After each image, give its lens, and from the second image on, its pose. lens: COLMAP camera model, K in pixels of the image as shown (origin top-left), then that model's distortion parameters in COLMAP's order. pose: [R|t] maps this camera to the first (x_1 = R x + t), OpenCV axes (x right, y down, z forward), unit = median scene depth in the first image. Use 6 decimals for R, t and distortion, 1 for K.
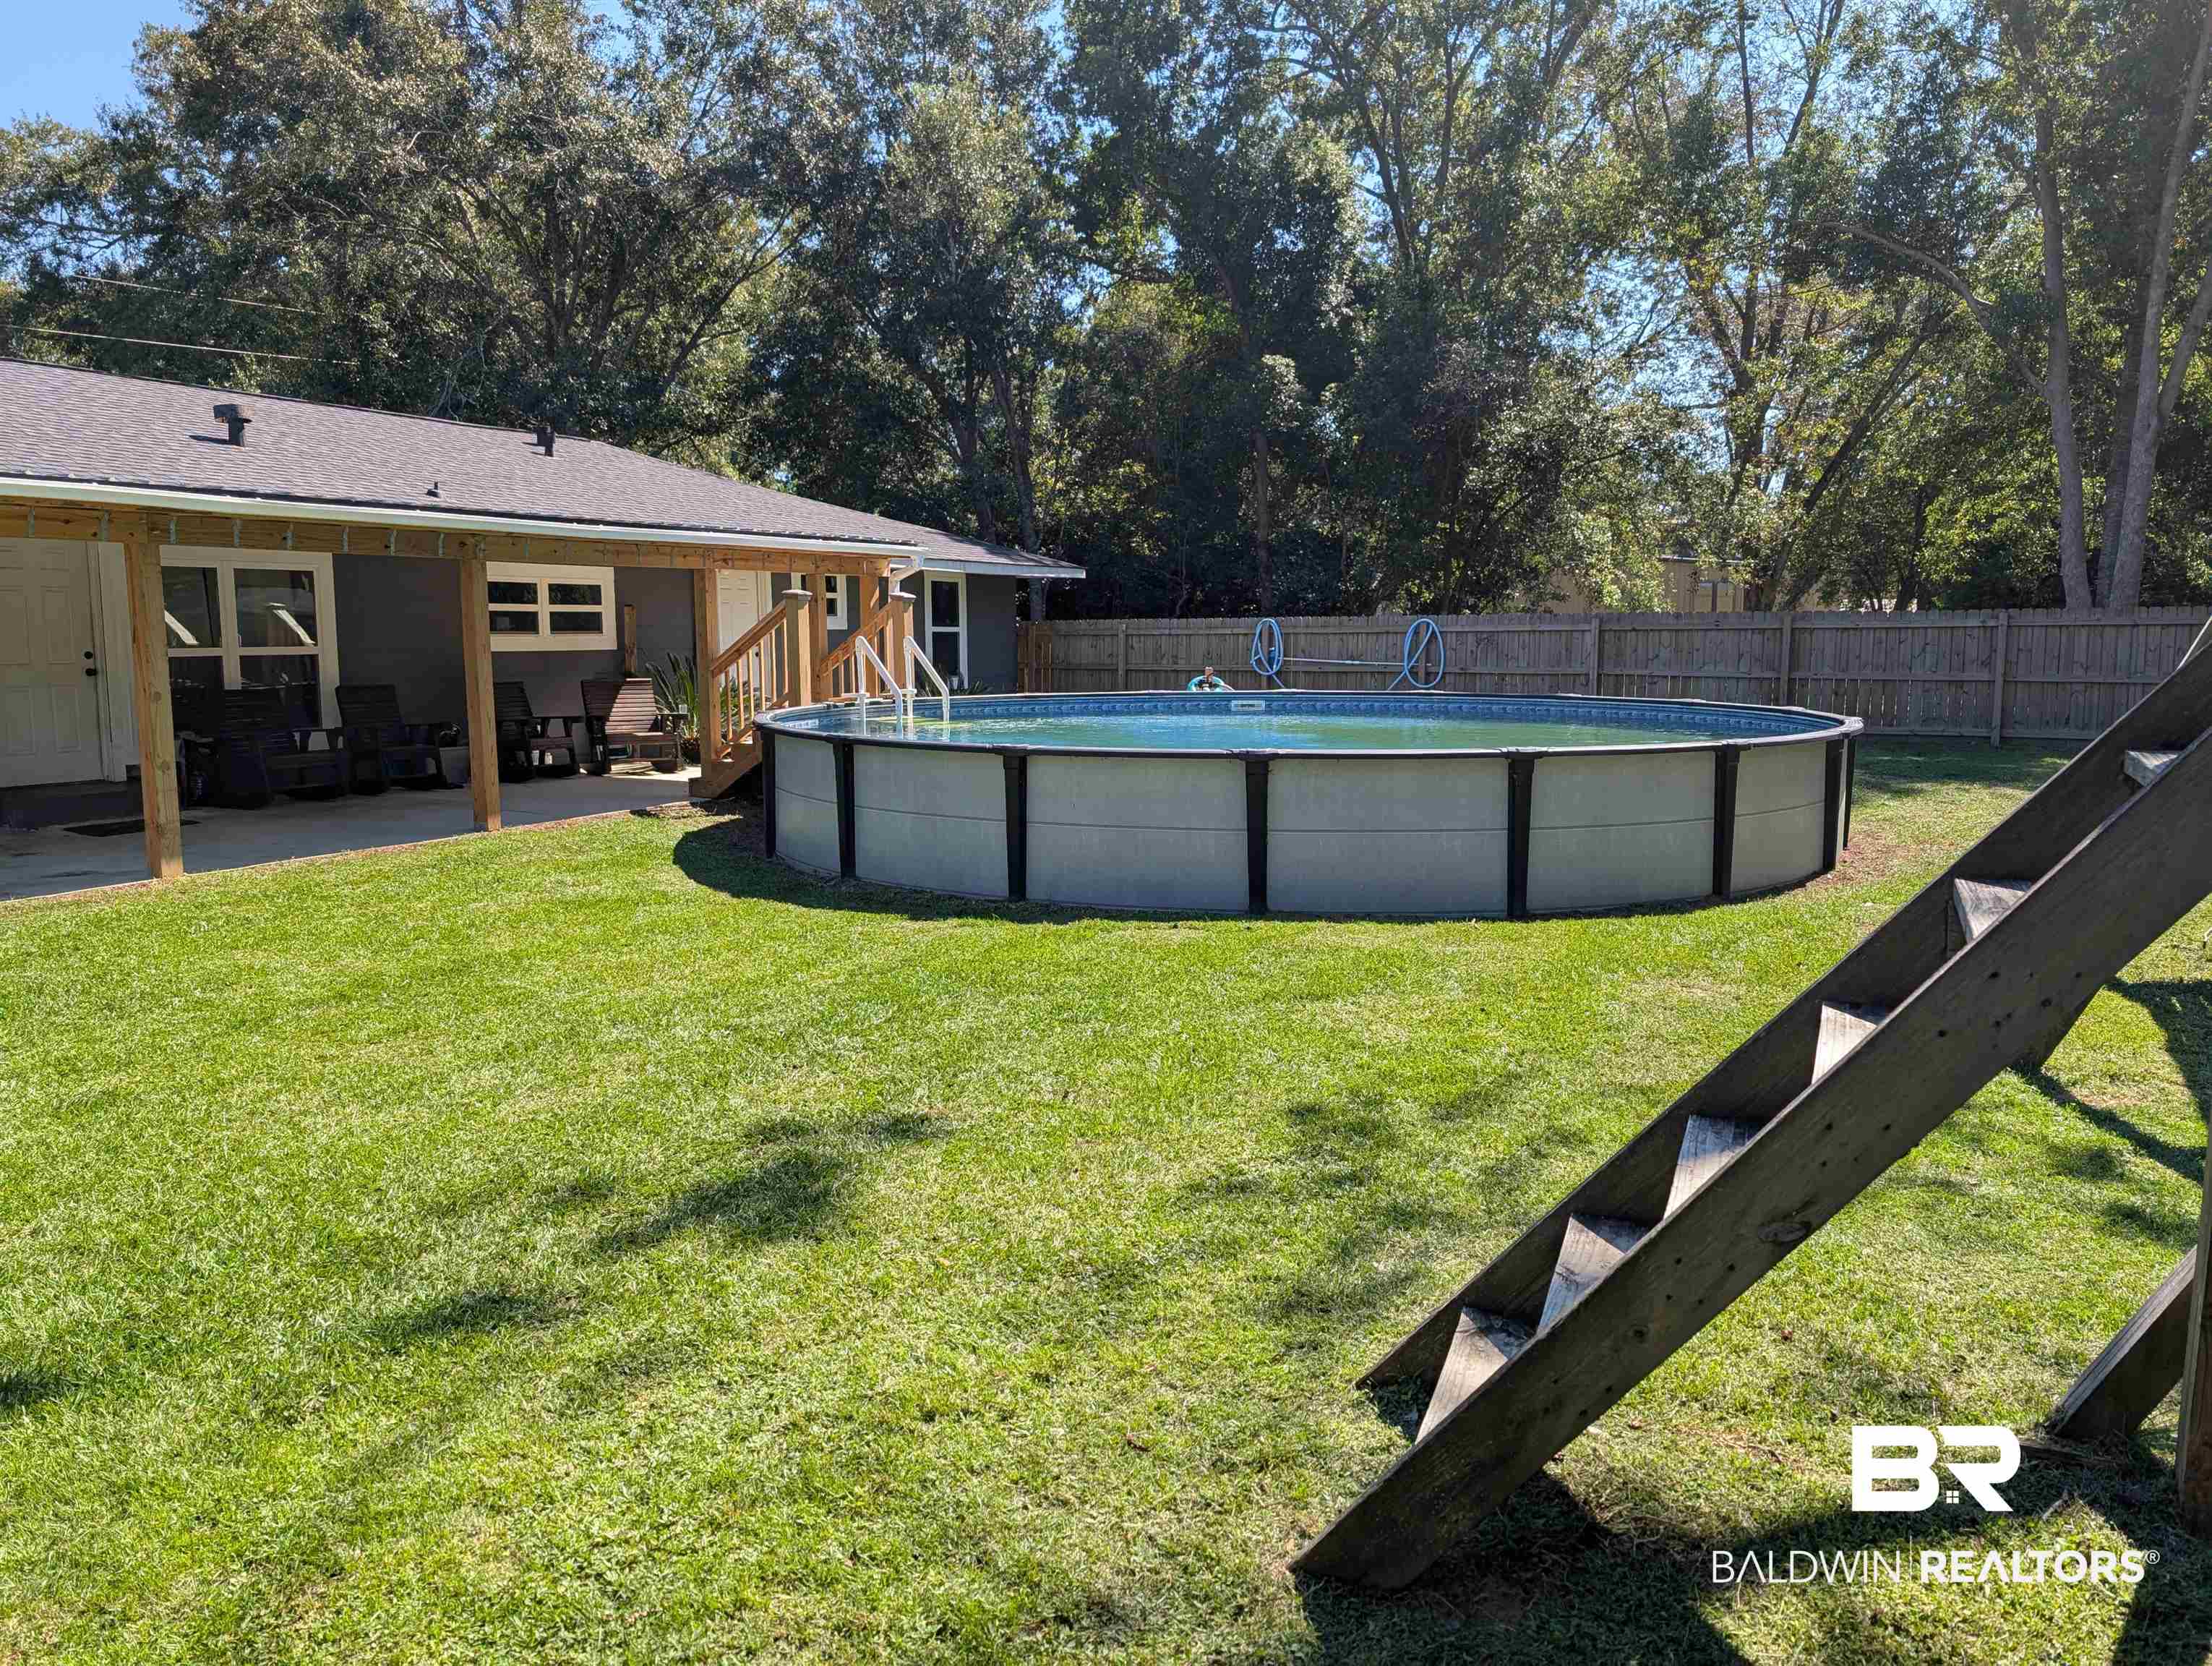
lens RADIAL K [[1557.6, 0, 1109.6], [0, 1557.6, 826.6], [0, 0, 1]] dist [-0.005562, -0.001865]
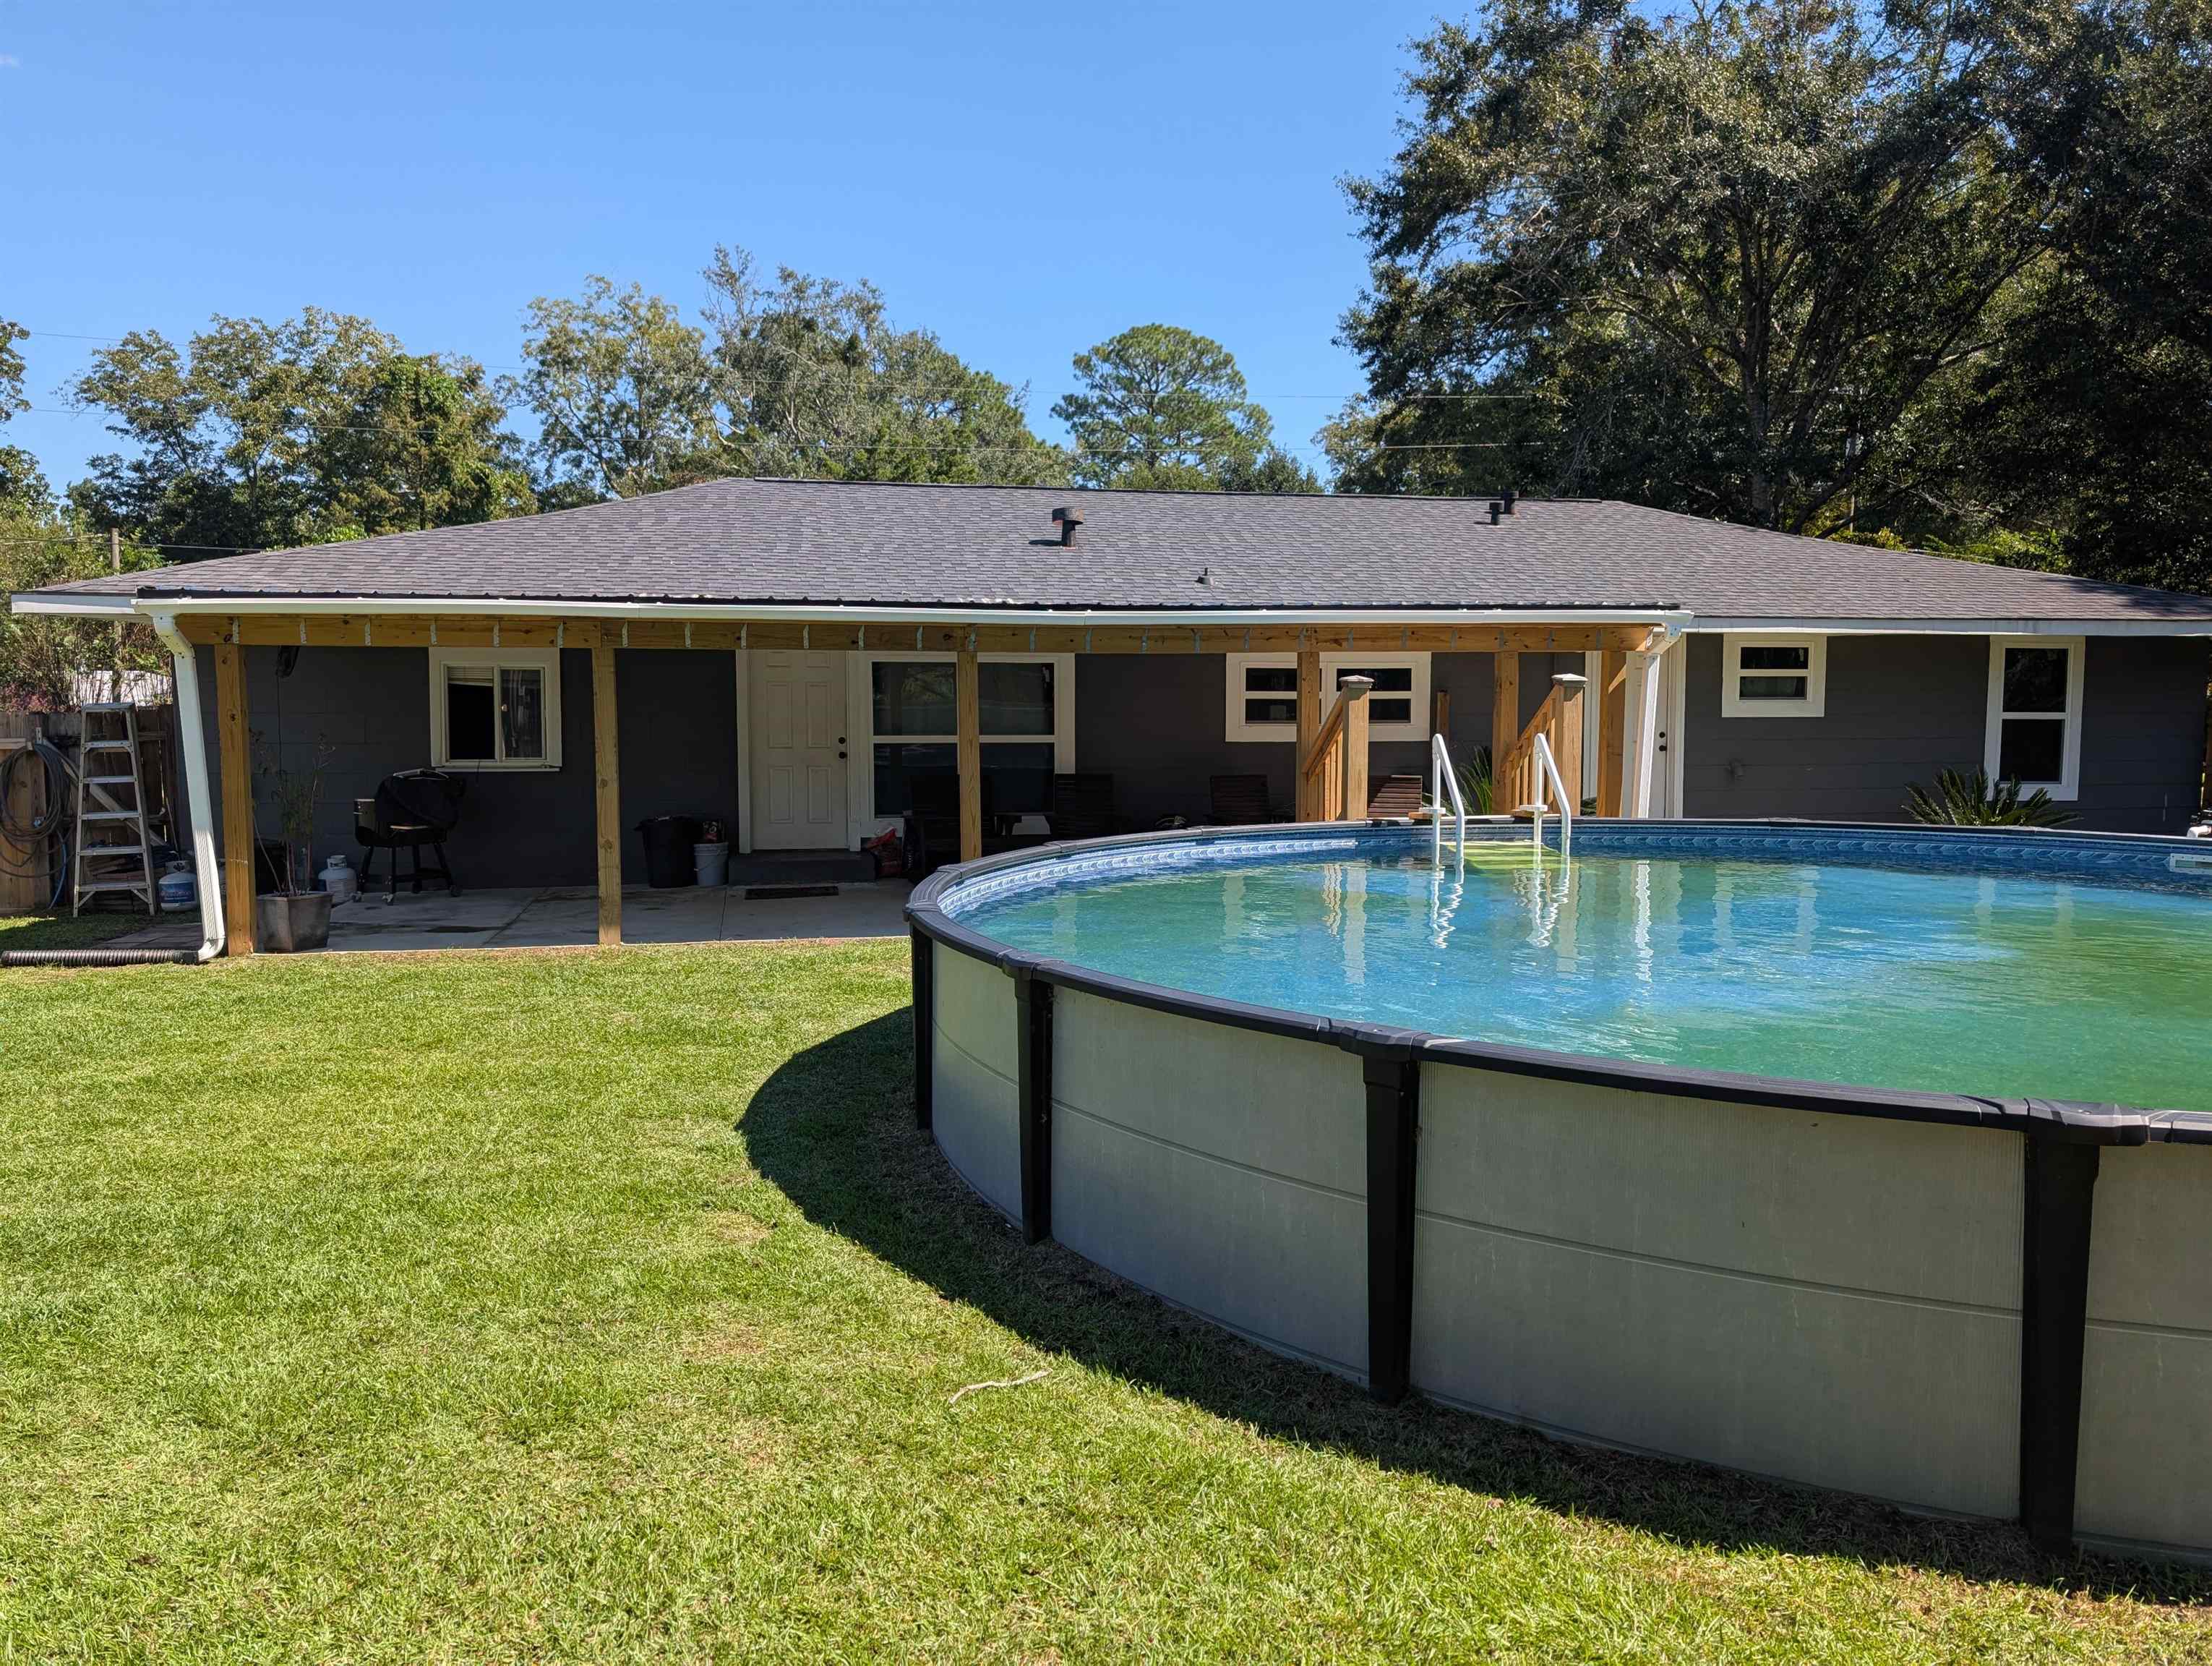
lens RADIAL K [[1452.1, 0, 1106.0], [0, 1452.1, 836.1], [0, 0, 1]] dist [0.004243, -0.000534]
pose [[0.547136, 0.074589, -0.833714, 0.302124], [-0.107740, 0.994012, 0.018224, -0.068855], [0.830081, 0.079854, 0.551896, 0.490450]]
